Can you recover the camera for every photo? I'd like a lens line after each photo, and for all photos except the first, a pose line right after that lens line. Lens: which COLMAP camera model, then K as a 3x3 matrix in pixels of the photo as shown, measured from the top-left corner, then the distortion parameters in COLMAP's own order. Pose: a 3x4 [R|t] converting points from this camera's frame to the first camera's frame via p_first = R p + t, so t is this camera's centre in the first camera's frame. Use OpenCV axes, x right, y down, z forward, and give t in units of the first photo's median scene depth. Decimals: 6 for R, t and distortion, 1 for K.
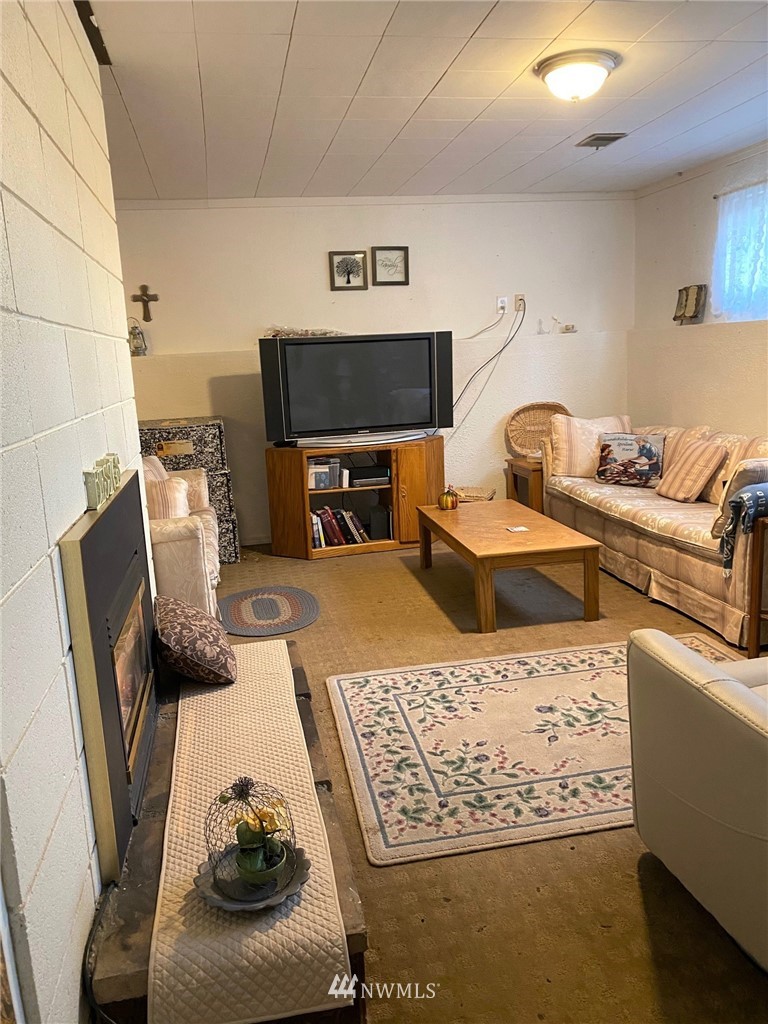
lens RADIAL K [[791.7, 0, 383.0], [0, 791.7, 513.1], [0, 0, 1]] dist [0.045926, 0.003211]
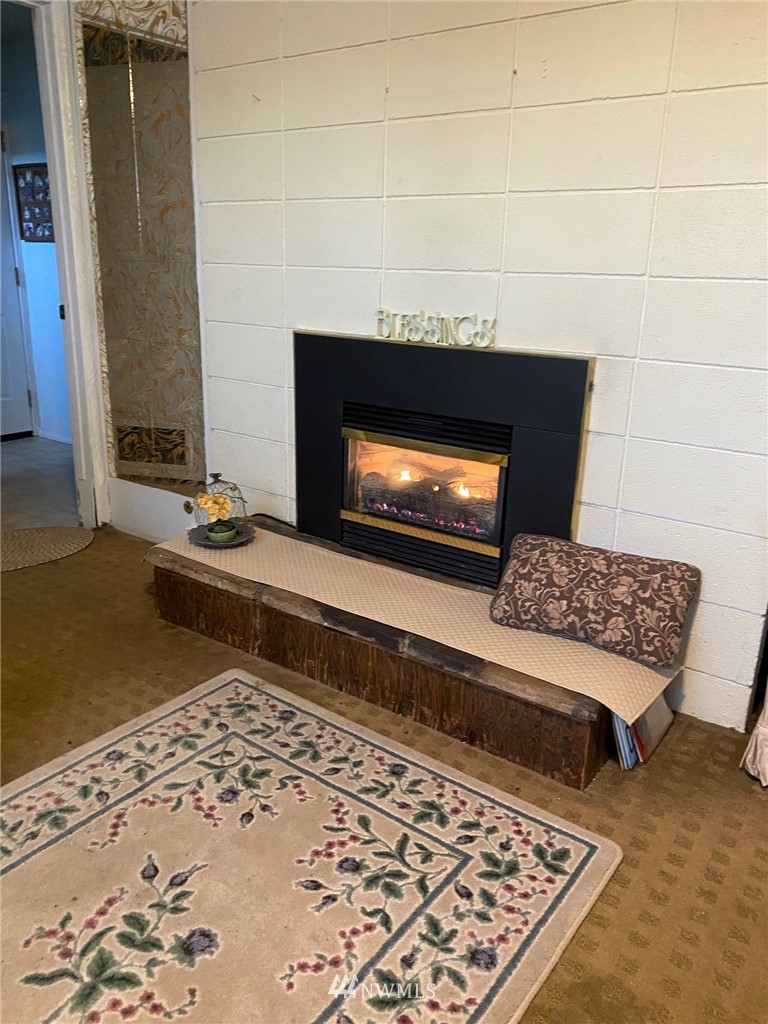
lens RADIAL K [[791.7, 0, 382.2], [0, 791.7, 512.0], [0, 0, 1]] dist [0.045926, 0.003211]
pose [[-0.733058, 0.244403, -0.634739, 0.433695], [-0.115519, 0.874916, 0.470295, -0.290274], [0.670284, 0.418078, -0.613131, 1.473832]]
